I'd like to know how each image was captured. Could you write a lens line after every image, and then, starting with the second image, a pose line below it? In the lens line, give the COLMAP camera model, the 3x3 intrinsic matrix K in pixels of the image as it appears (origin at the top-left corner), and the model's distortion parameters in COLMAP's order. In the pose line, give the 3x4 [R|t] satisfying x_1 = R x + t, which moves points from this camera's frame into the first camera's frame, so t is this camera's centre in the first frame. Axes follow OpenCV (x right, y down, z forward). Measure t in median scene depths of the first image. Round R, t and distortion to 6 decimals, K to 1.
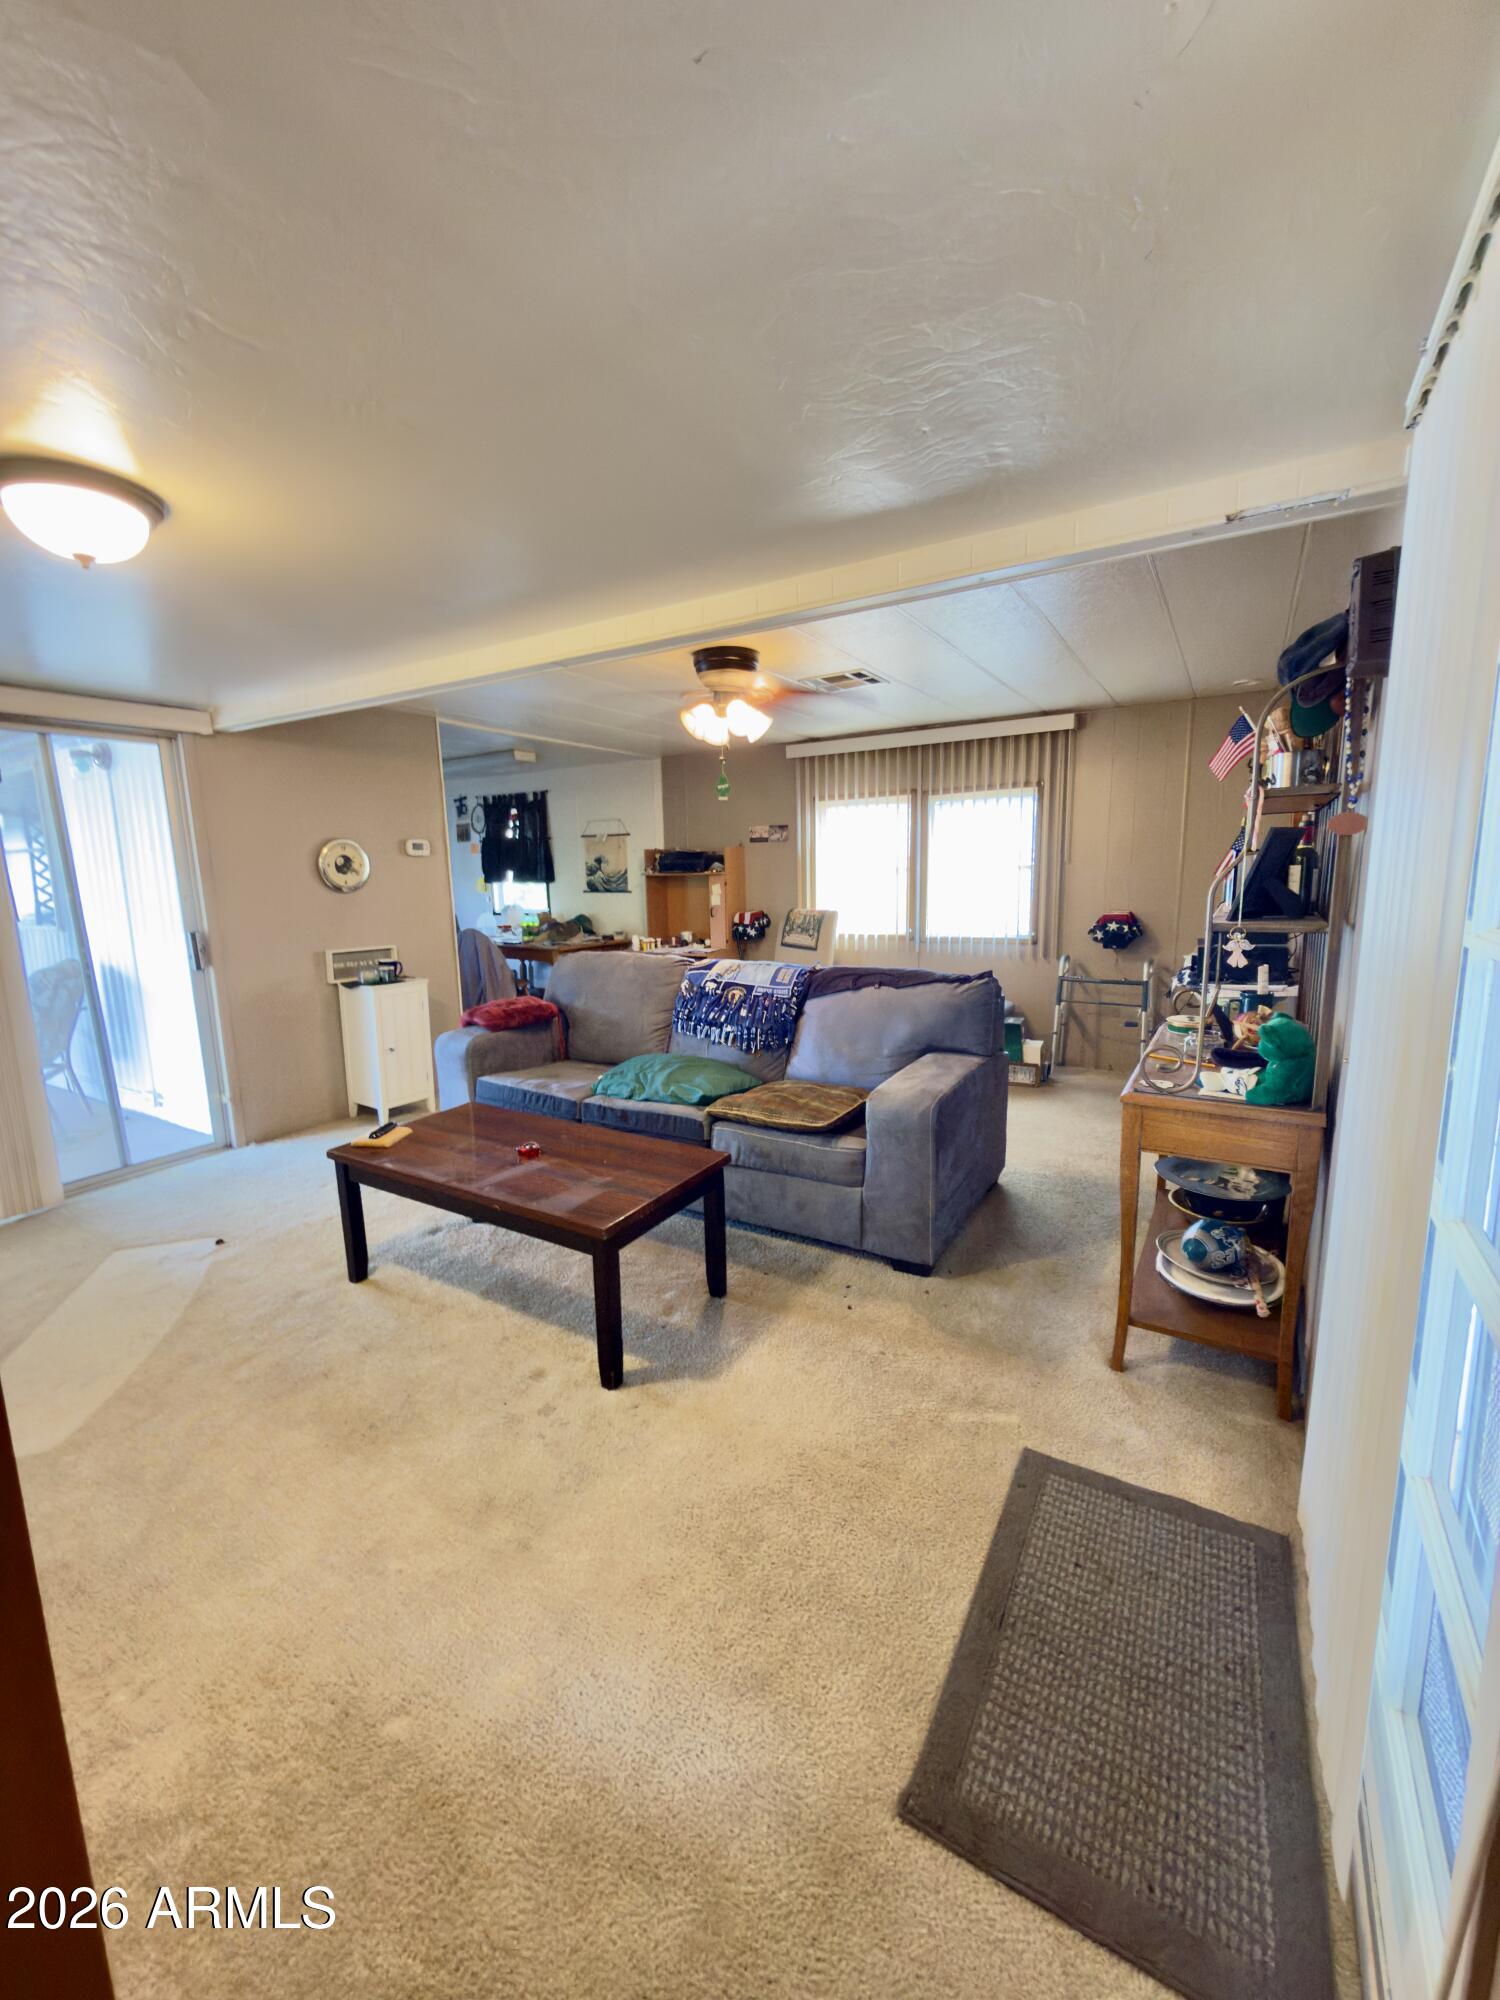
lens RADIAL K [[795.7, 0, 757.2], [0, 795.7, 999.8], [0, 0, 1]] dist [-0.002179, -0.000097]
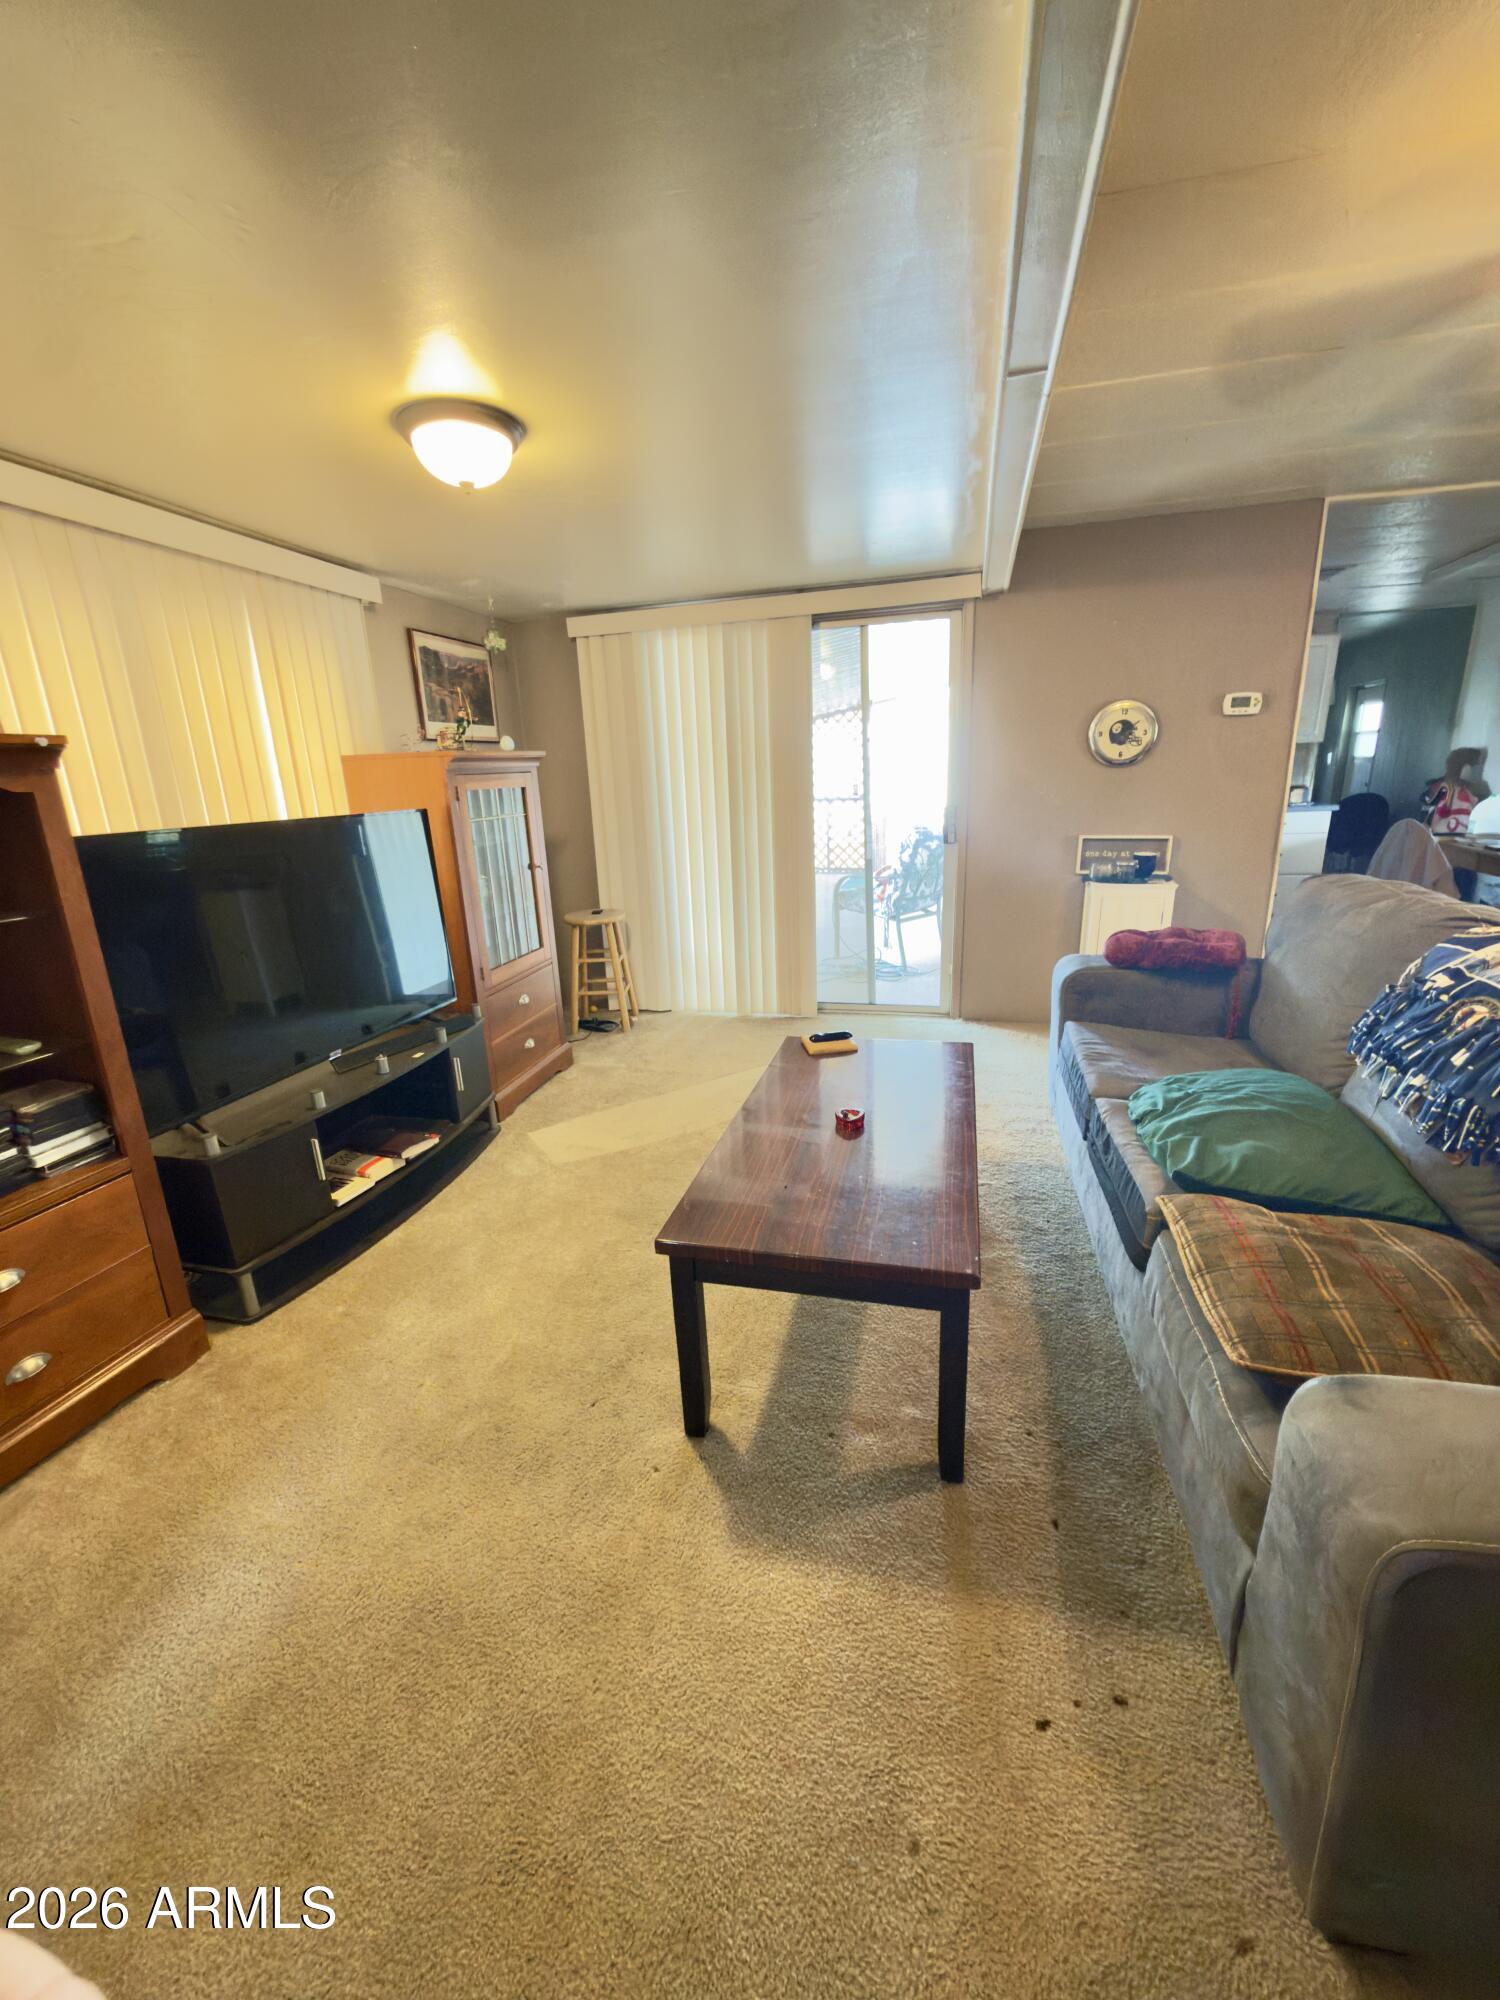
lens RADIAL K [[804.1, 0, 748.0], [0, 804.1, 991.4], [0, 0, 1]] dist [-0.001060, -0.000080]
pose [[0.276168, 0.263959, -0.924152, 0.264061], [-0.121270, 0.963432, 0.238939, -0.074812], [0.953428, 0.046085, 0.298080, 0.465433]]
